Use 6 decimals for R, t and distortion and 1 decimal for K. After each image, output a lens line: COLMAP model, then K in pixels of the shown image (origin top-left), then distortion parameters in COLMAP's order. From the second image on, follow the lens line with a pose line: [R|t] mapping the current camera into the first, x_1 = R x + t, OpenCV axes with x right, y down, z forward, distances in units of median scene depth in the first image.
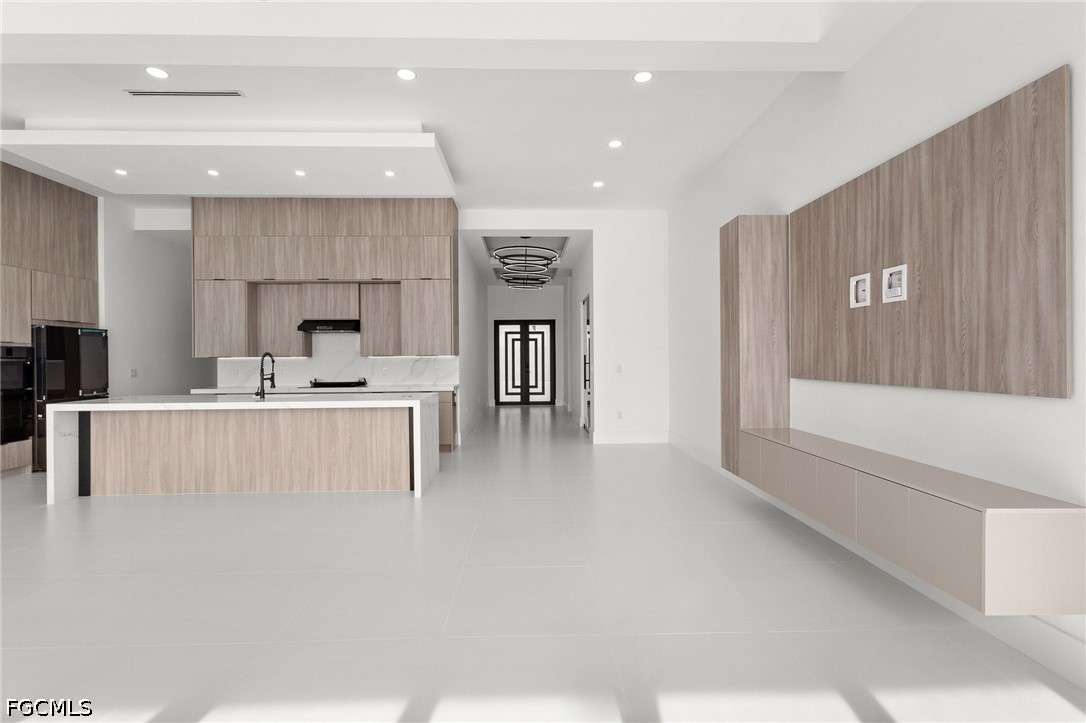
lens RADIAL K [[508.4, 0, 538.9], [0, 508.4, 354.6], [0, 0, 1]] dist [0.001949, 0.001784]
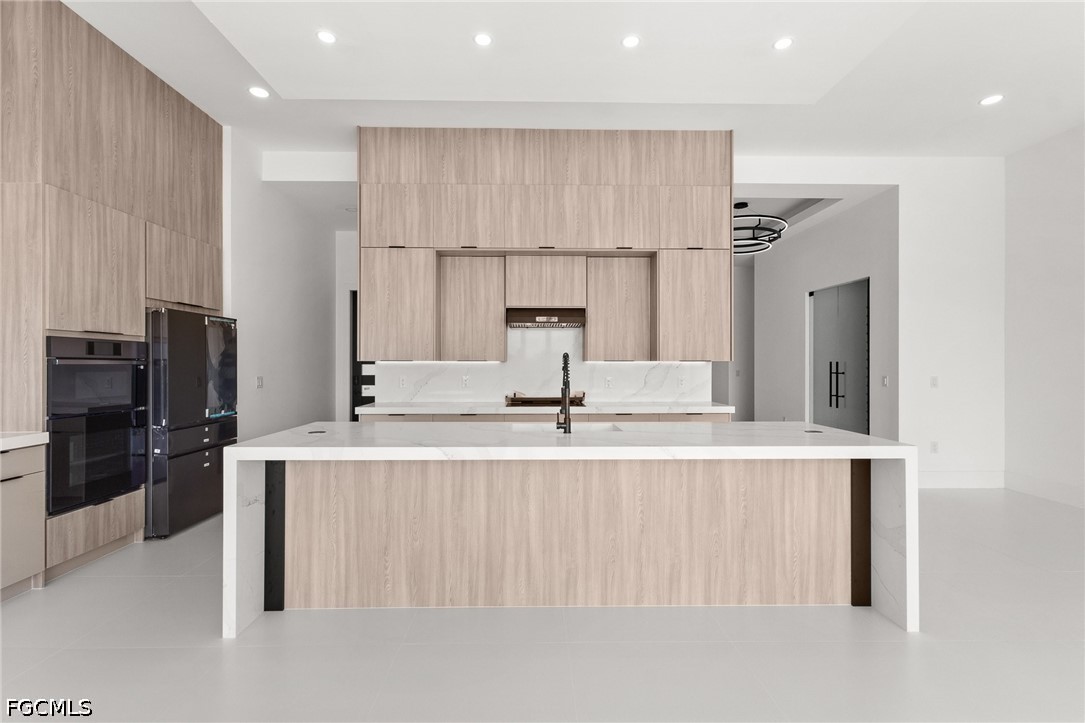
lens RADIAL K [[508.0, 0, 543.9], [0, 508.0, 360.4], [0, 0, 1]] dist [0.001949, 0.001784]
pose [[0.999876, 0.008189, -0.013414, -0.425414], [-0.008215, 0.999965, -0.001841, 0.004209], [0.013399, 0.001951, 0.999908, 0.325368]]
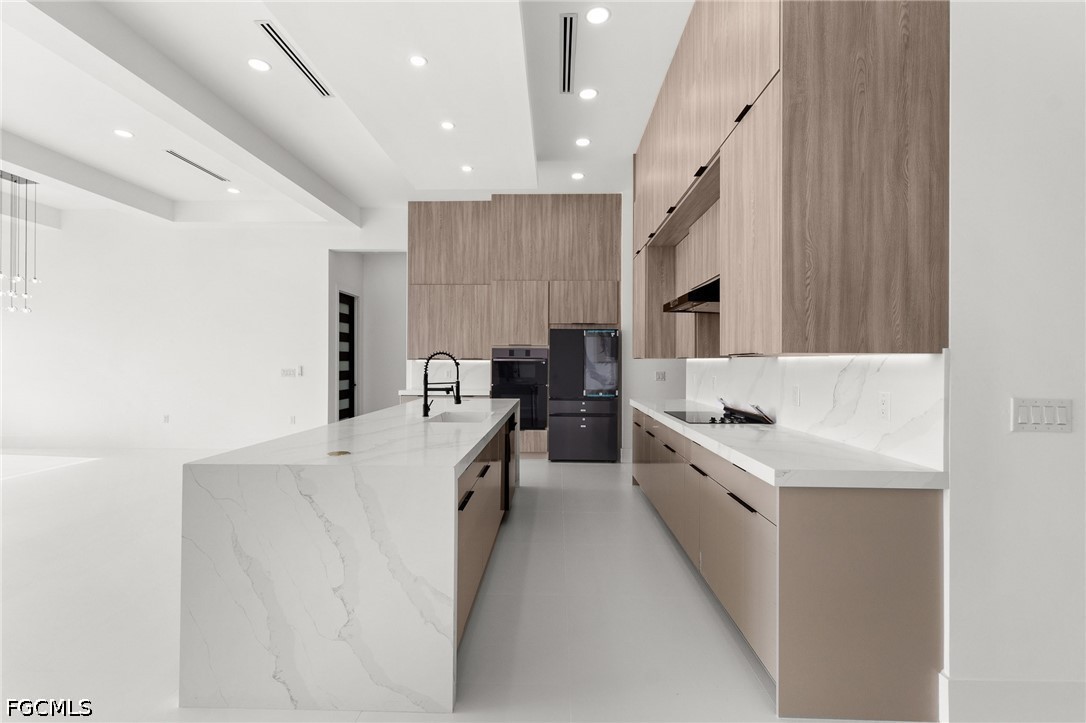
lens RADIAL K [[508.4, 0, 544.2], [0, 508.4, 358.6], [0, 0, 1]] dist [0.001949, 0.001784]
pose [[-0.070086, 0.003264, -0.997536, 0.112297], [0.001728, 0.999994, 0.003150, 0.002962], [0.997539, -0.001503, -0.070091, 0.926202]]
